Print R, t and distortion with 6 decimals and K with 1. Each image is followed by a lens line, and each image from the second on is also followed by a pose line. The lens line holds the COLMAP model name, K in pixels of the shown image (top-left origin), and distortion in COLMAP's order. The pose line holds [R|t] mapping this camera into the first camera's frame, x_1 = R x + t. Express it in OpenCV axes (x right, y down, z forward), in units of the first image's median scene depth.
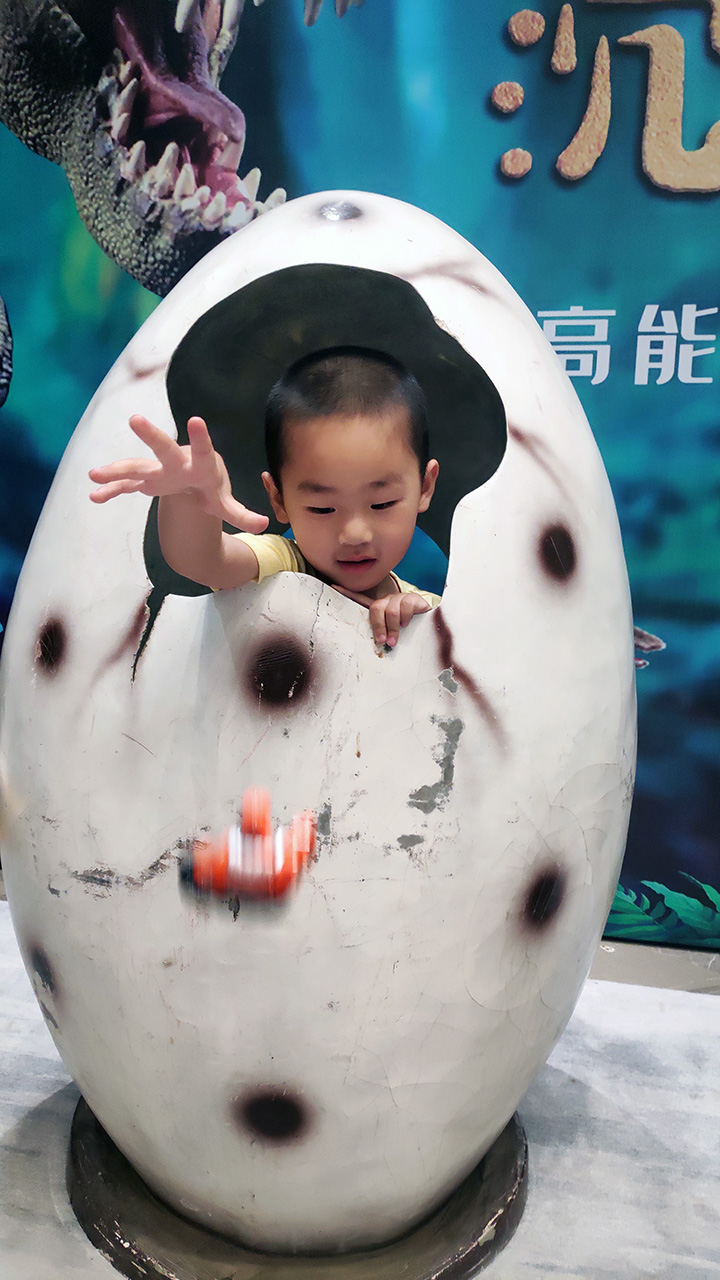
lens RADIAL K [[895.3, 0, 348.5], [0, 895.3, 634.3], [0, 0, 1]] dist [-0.032555, 0.013688]
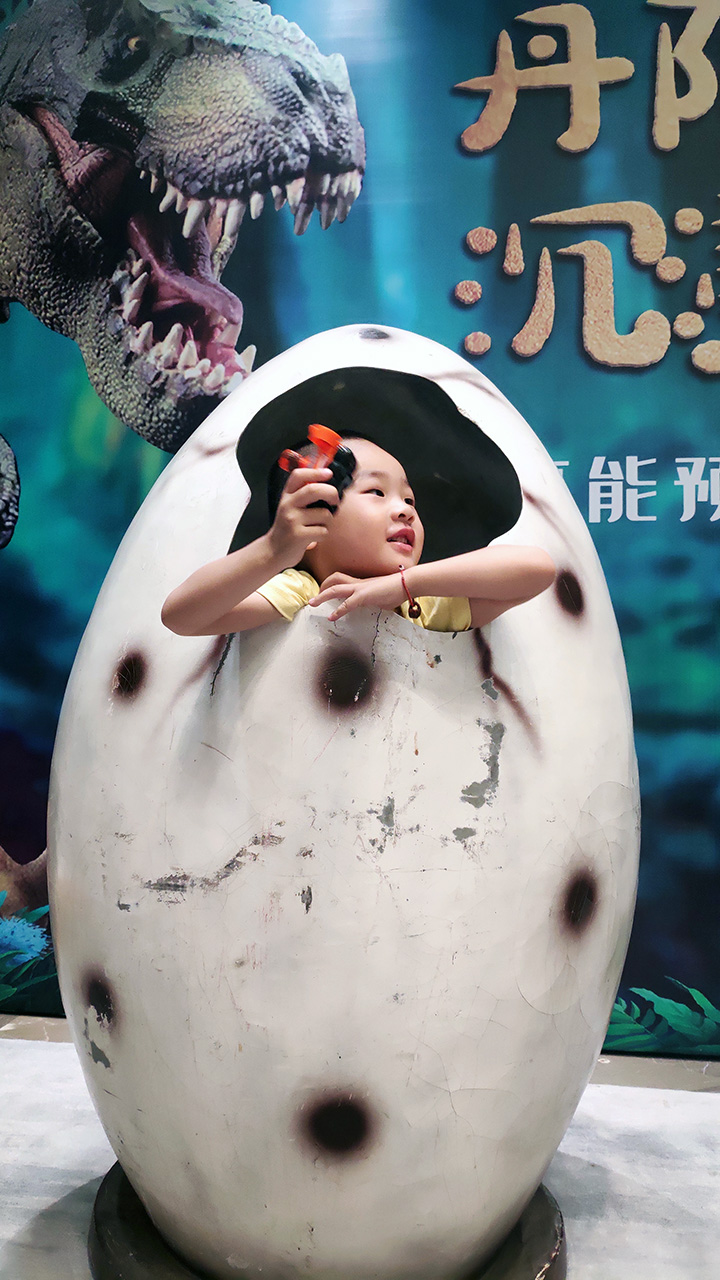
lens RADIAL K [[895.3, 0, 360.2], [0, 895.3, 640.6], [0, 0, 1]] dist [-0.032555, 0.013688]
pose [[0.996267, -0.003385, 0.086262, -0.086799], [0.021898, 0.976458, -0.214594, 0.130859], [-0.083505, 0.215682, 0.972887, -0.067161]]
